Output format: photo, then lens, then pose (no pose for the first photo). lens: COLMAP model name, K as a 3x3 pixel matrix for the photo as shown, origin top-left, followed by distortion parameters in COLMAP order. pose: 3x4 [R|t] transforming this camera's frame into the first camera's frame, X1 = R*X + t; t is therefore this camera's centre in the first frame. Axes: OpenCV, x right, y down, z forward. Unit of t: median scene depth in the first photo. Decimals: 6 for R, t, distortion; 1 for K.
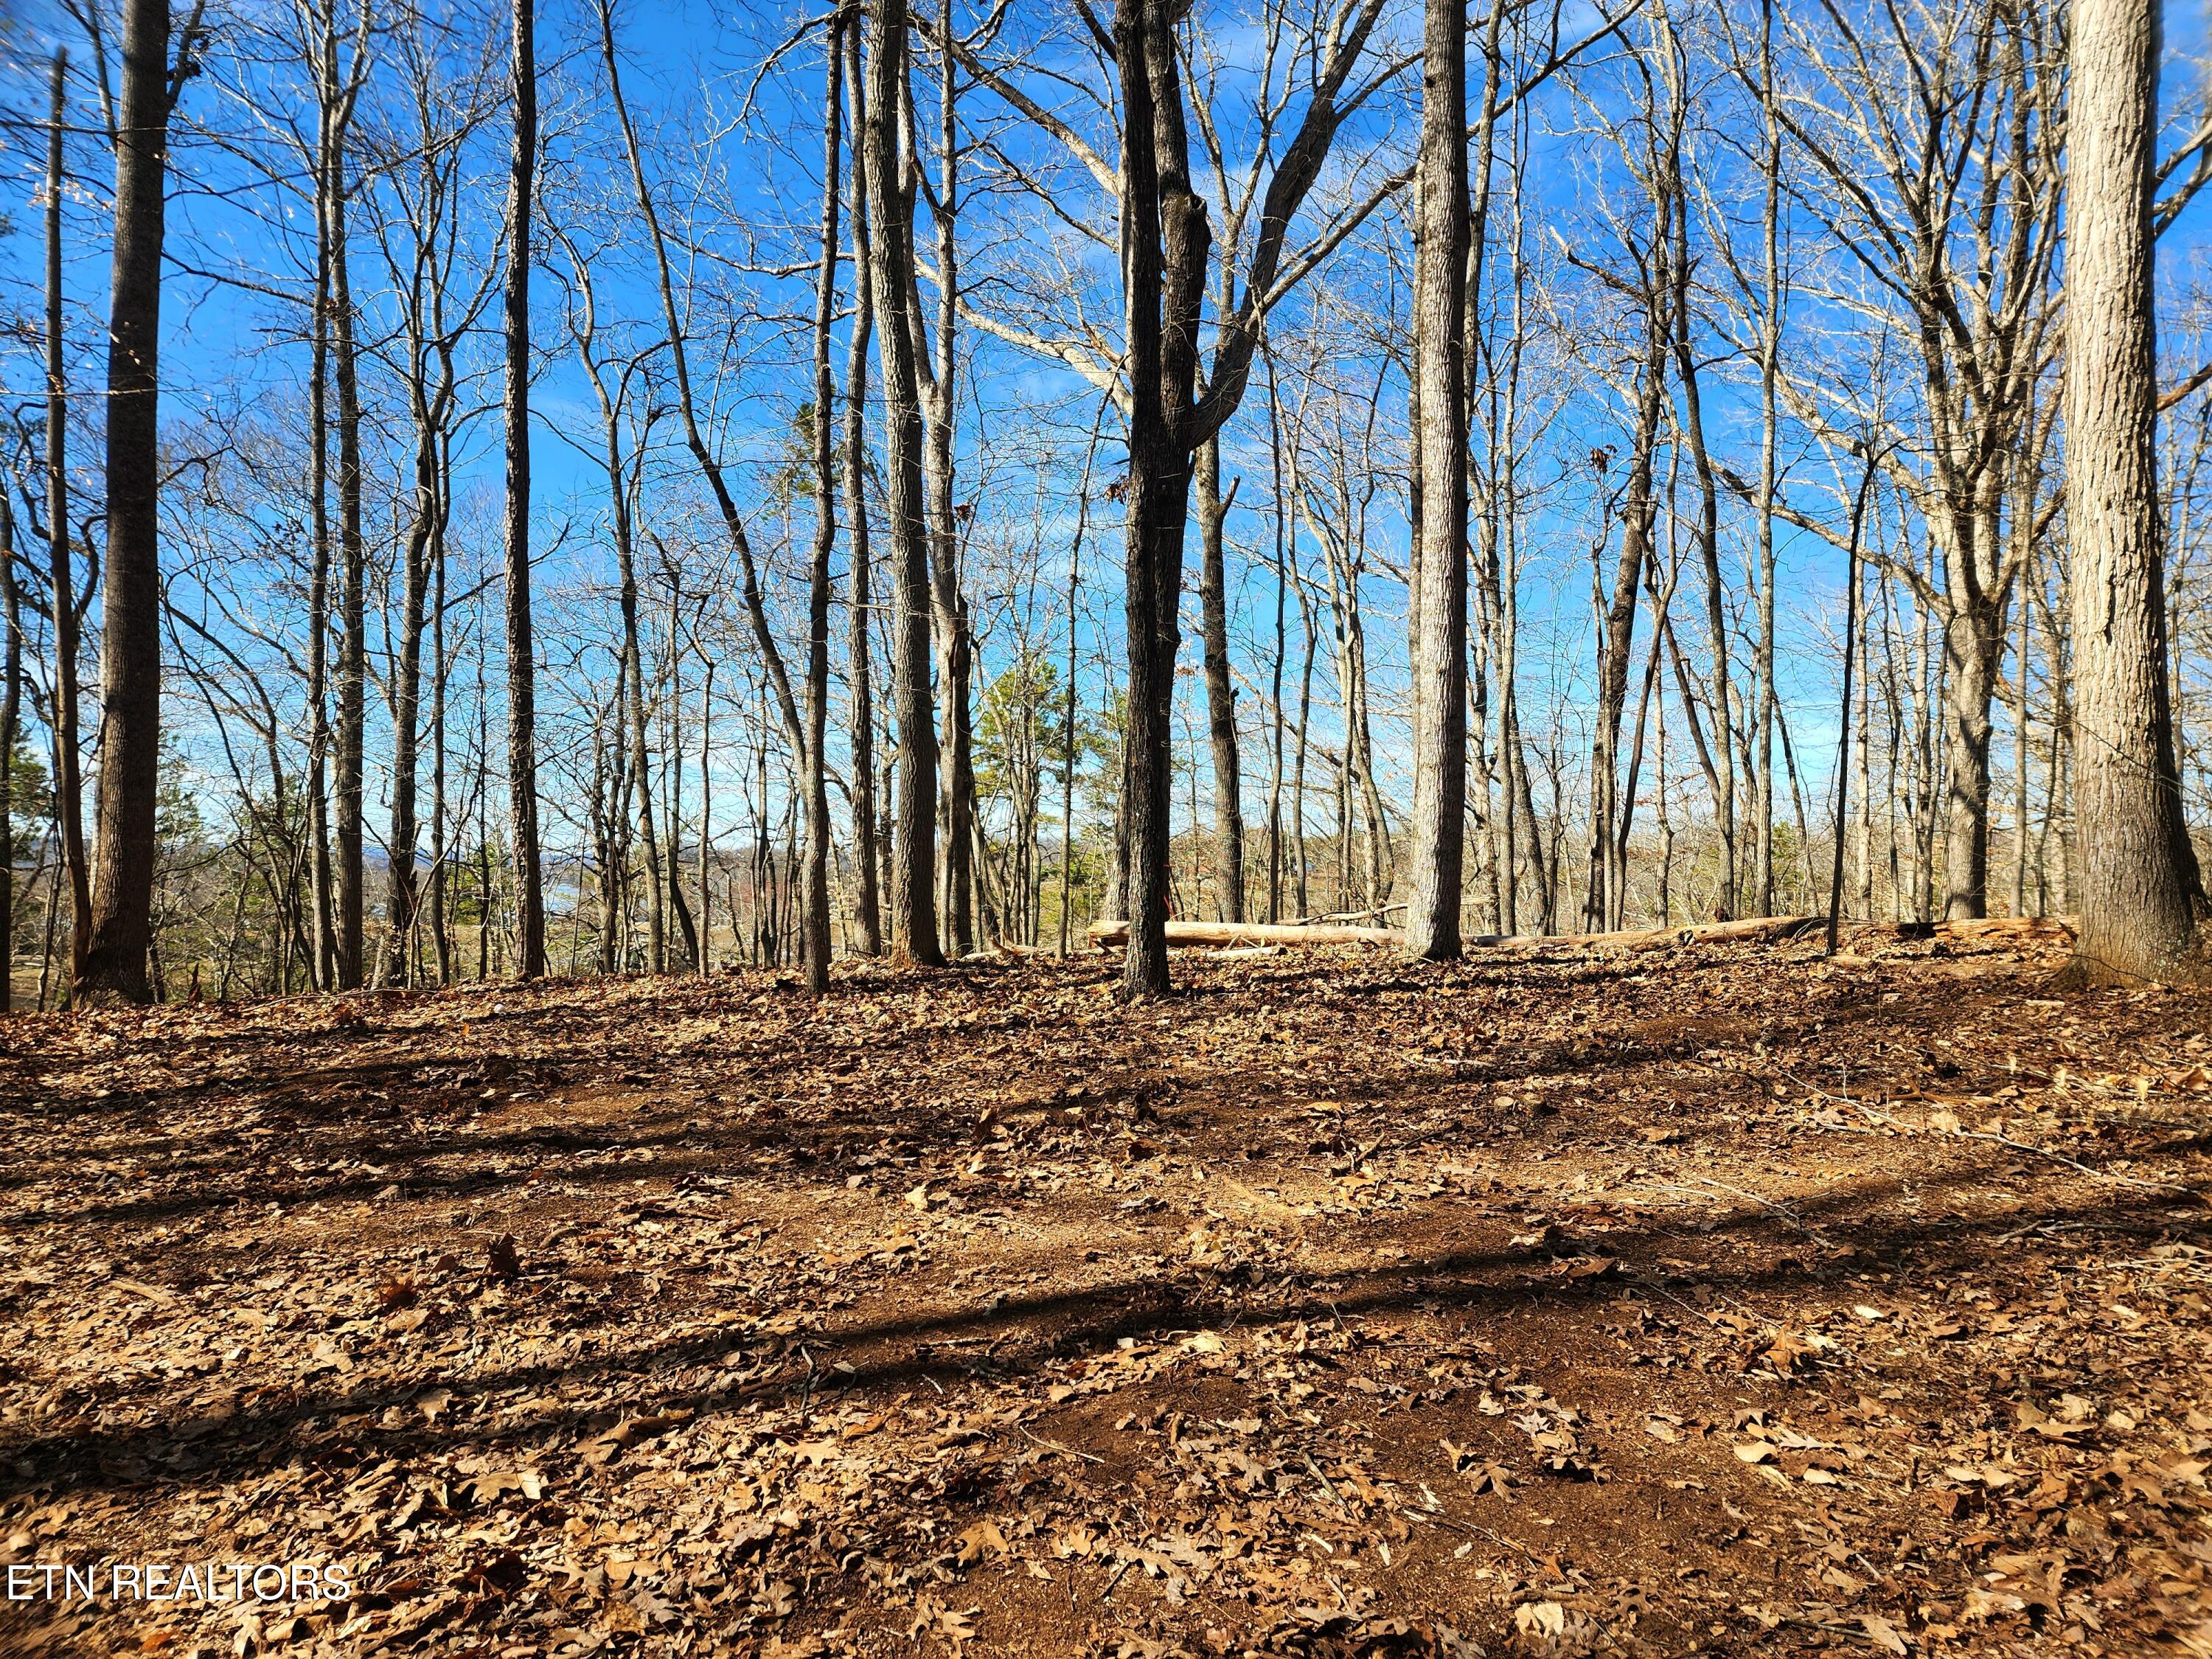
lens RADIAL K [[1480.8, 0, 1106.0], [0, 1480.8, 829.5], [0, 0, 1]] dist [0.079029, -0.067591]
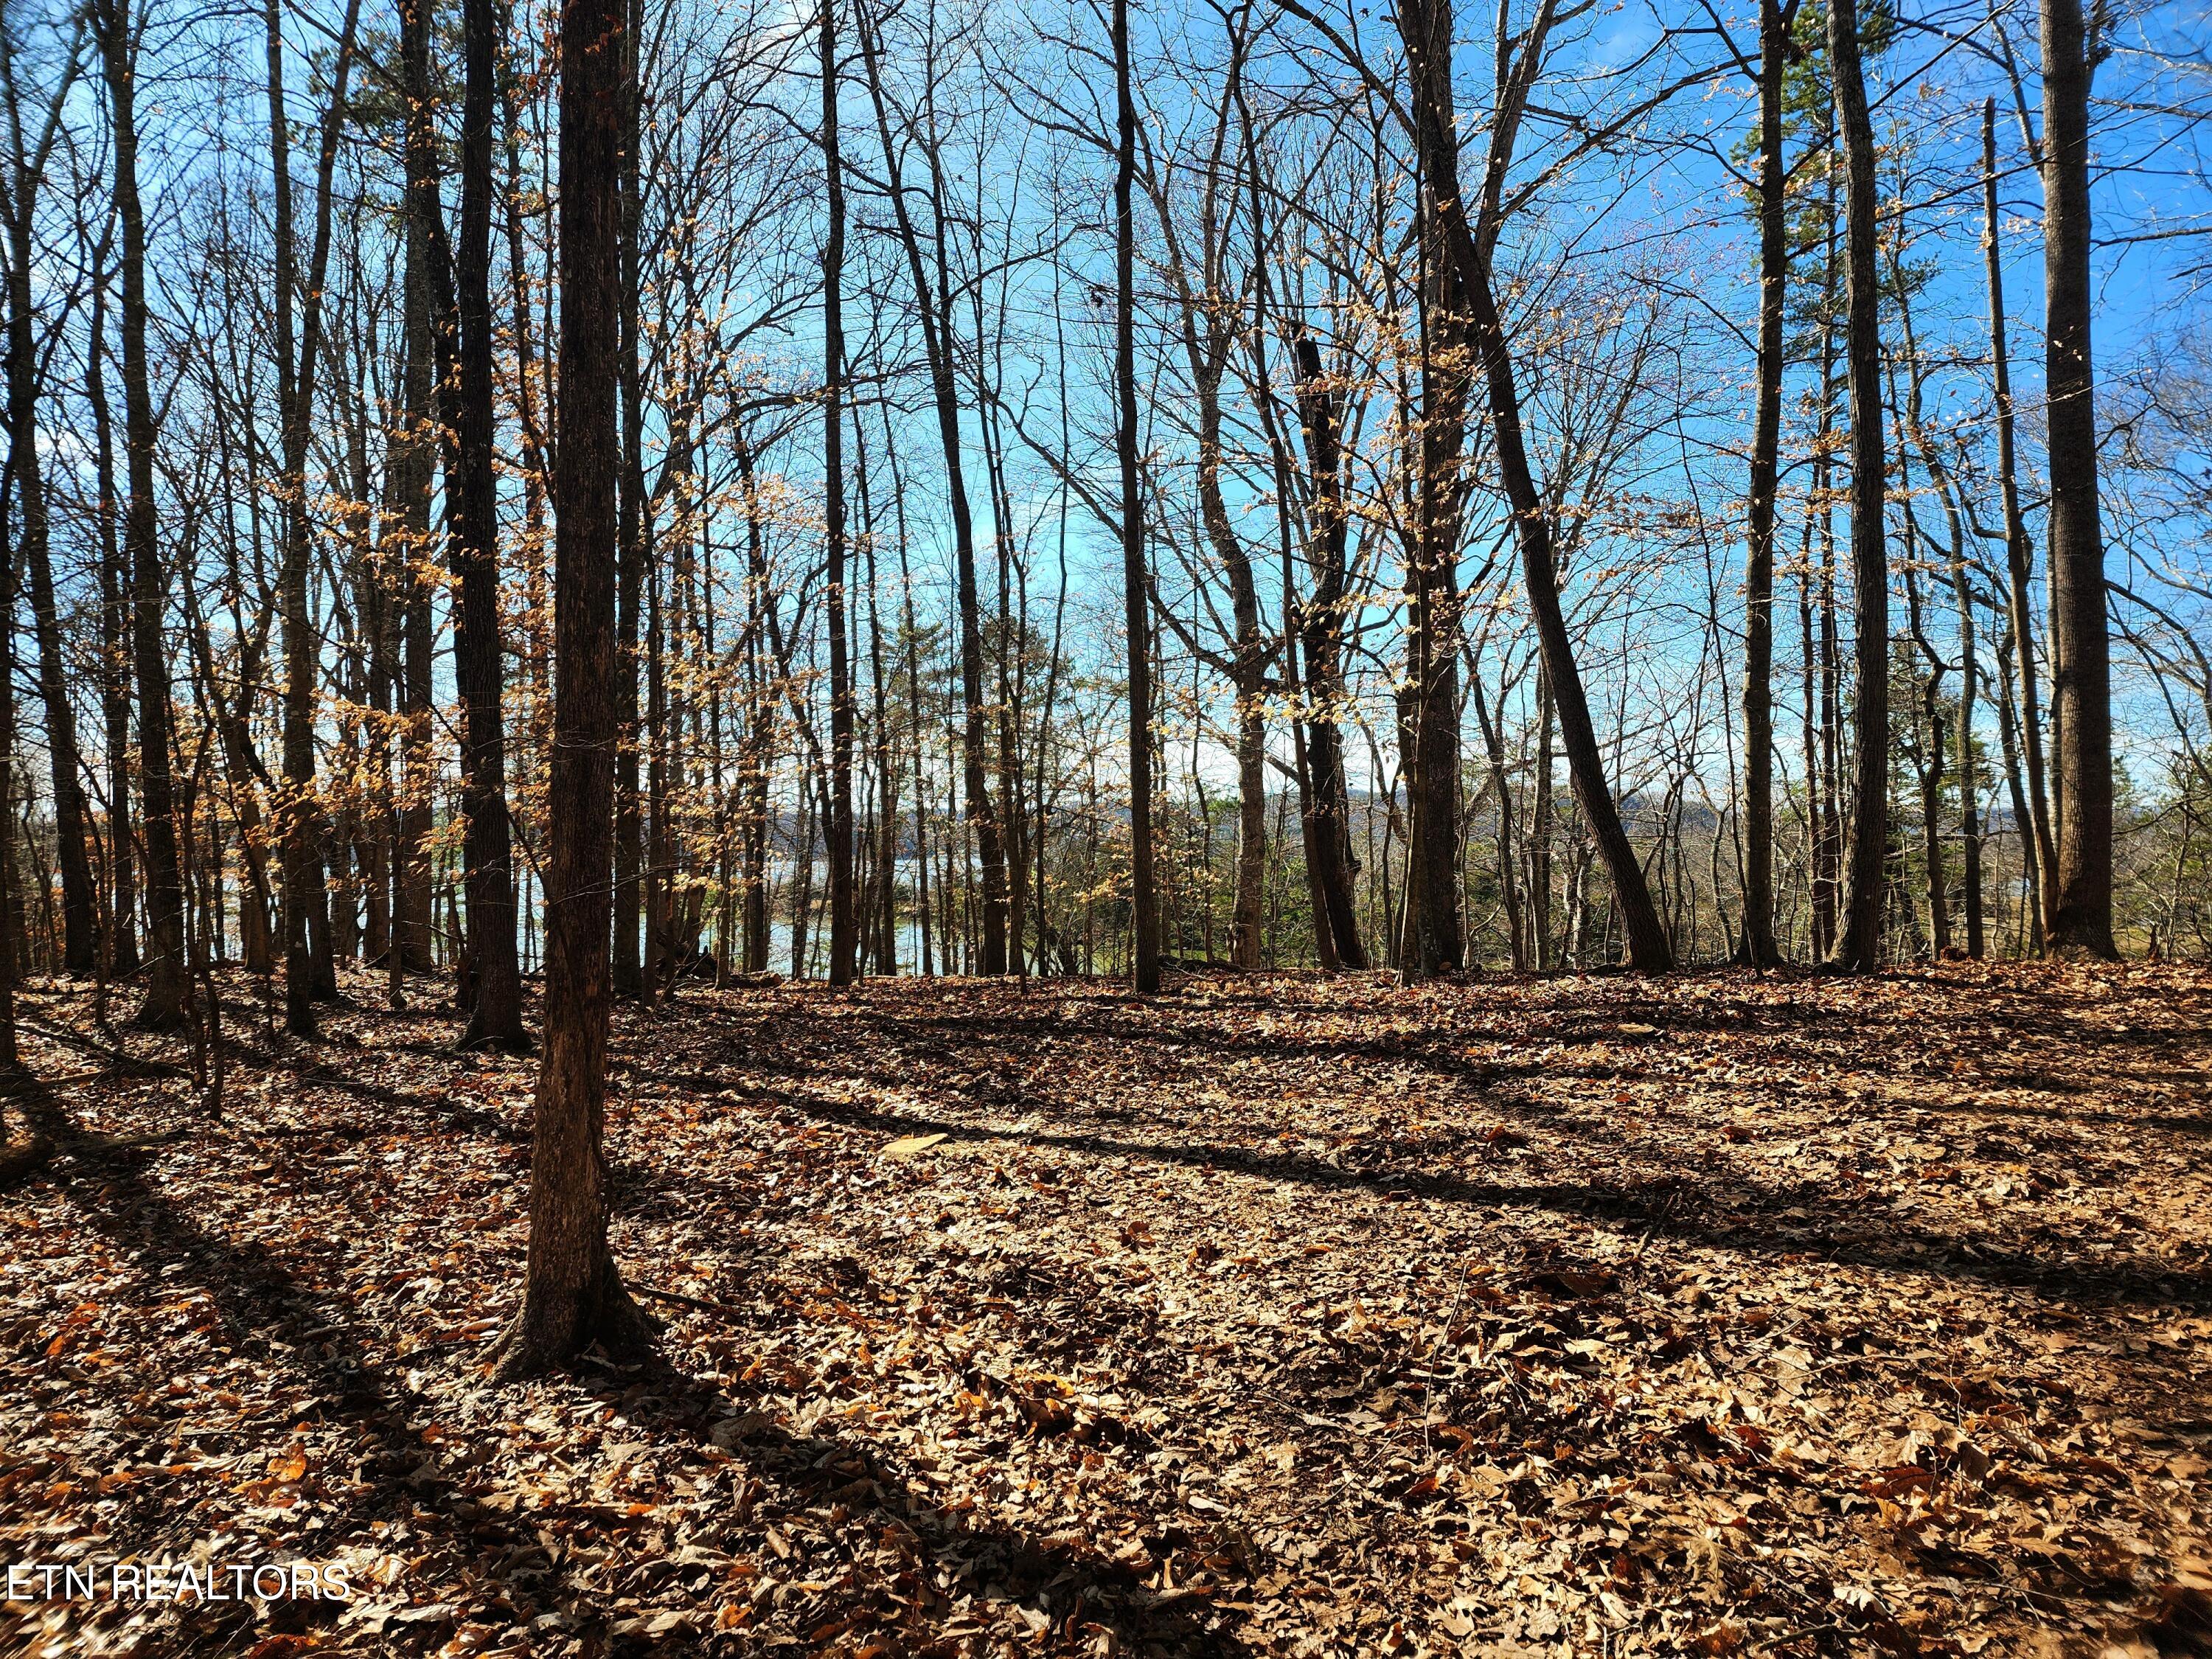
lens RADIAL K [[1480.8, 0, 1106.0], [0, 1480.8, 829.5], [0, 0, 1]] dist [0.079029, -0.067591]
pose [[0.428676, -0.035168, -0.902774, 0.022565], [0.055008, 0.998404, -0.012773, -0.000355], [0.901782, -0.044185, 0.429926, -0.102635]]
